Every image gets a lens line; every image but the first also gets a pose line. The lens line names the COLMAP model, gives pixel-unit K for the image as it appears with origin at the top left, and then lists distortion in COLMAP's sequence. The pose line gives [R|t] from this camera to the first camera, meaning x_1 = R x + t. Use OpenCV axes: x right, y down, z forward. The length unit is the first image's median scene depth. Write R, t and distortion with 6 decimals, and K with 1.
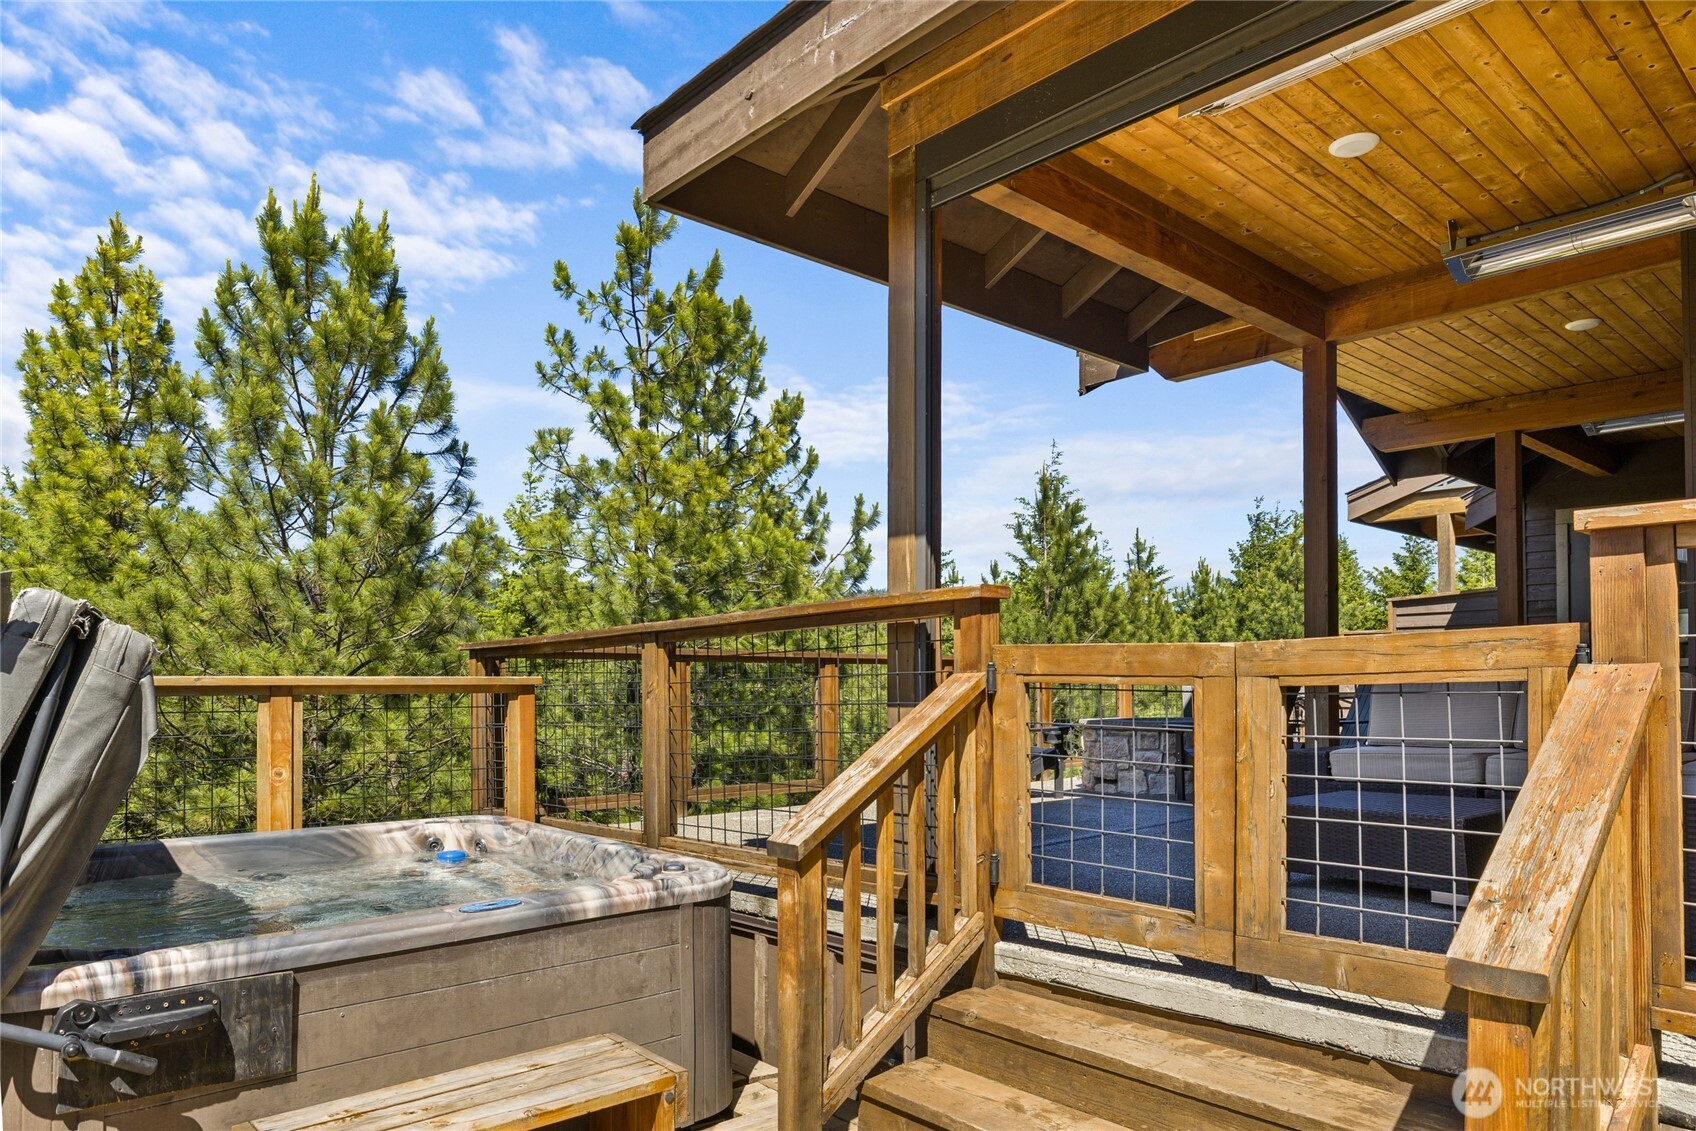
lens RADIAL K [[1096.1, 0, 854.8], [0, 1096.1, 676.2], [0, 0, 1]] dist [-0.006842, 0.002210]
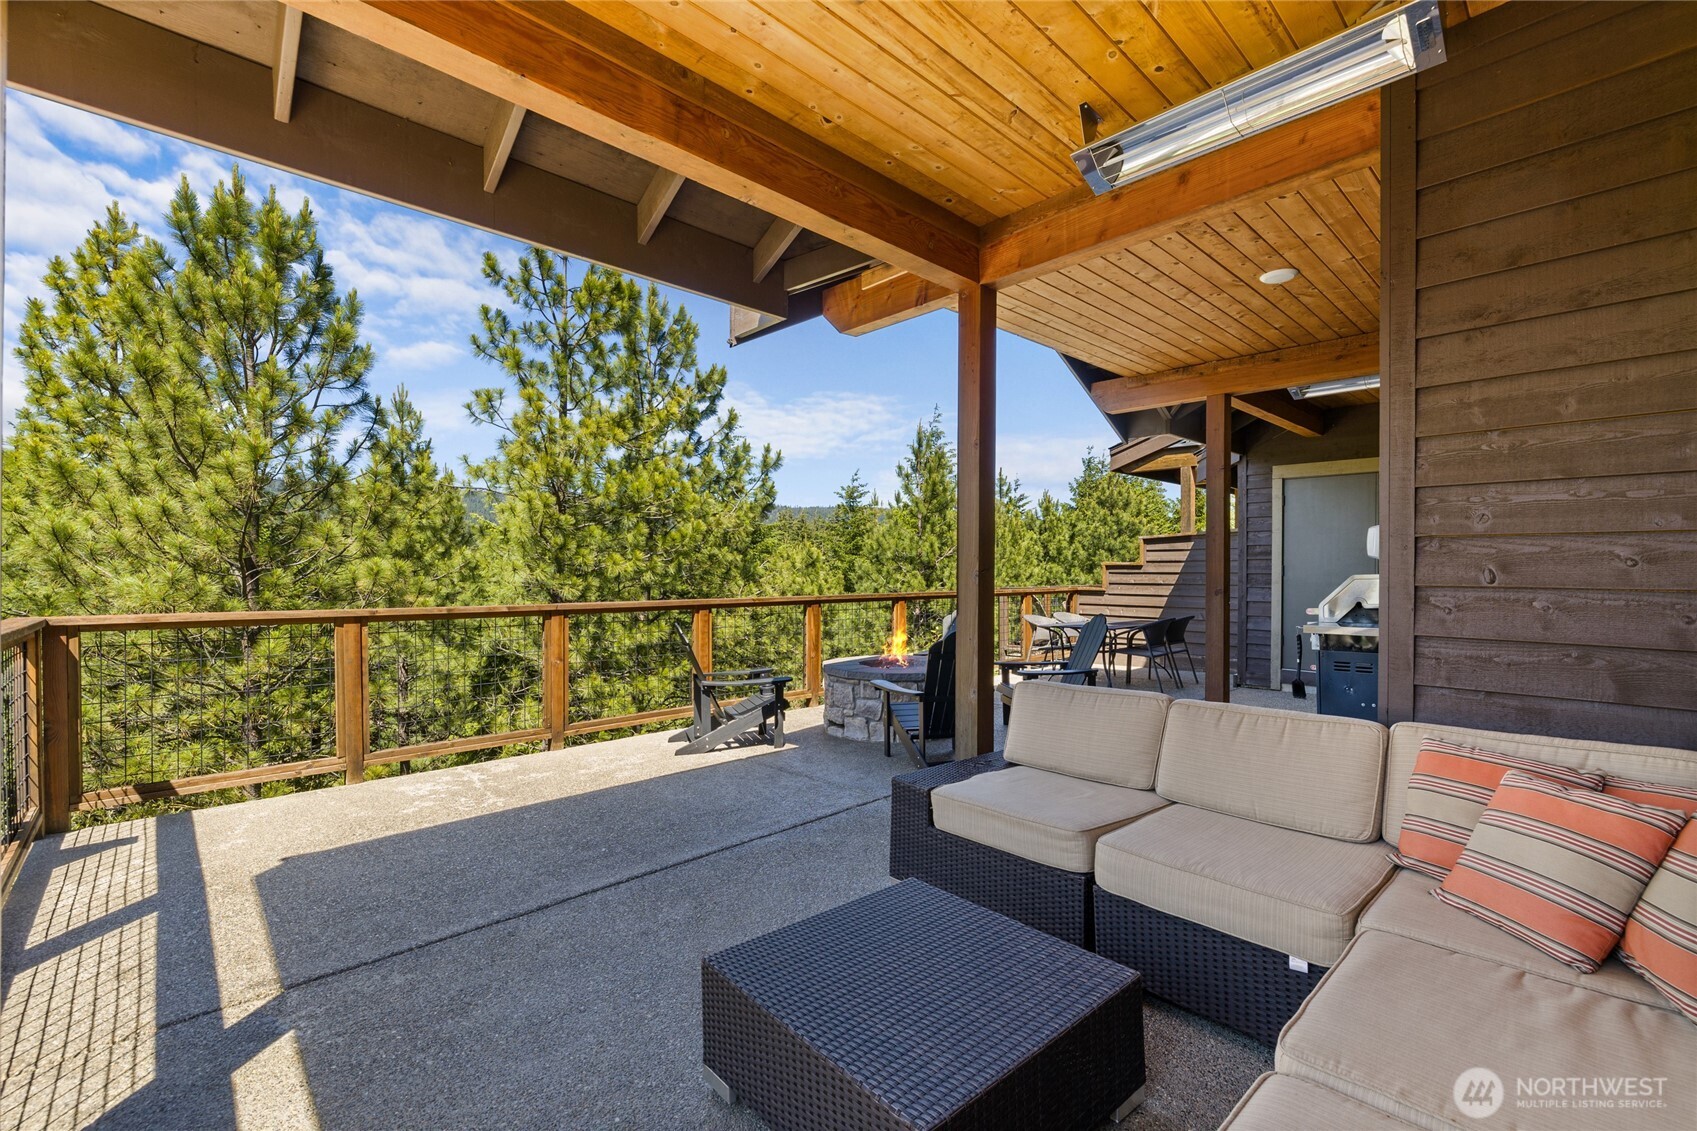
lens RADIAL K [[744.5, 0, 844.2], [0, 744.5, 577.5], [0, 0, 1]] dist [0.002622, -0.000557]
pose [[0.999752, 0.004900, 0.021743, 0.145865], [-0.005242, 0.999863, 0.015669, -0.037615], [-0.021664, -0.015779, 0.999641, 0.189399]]
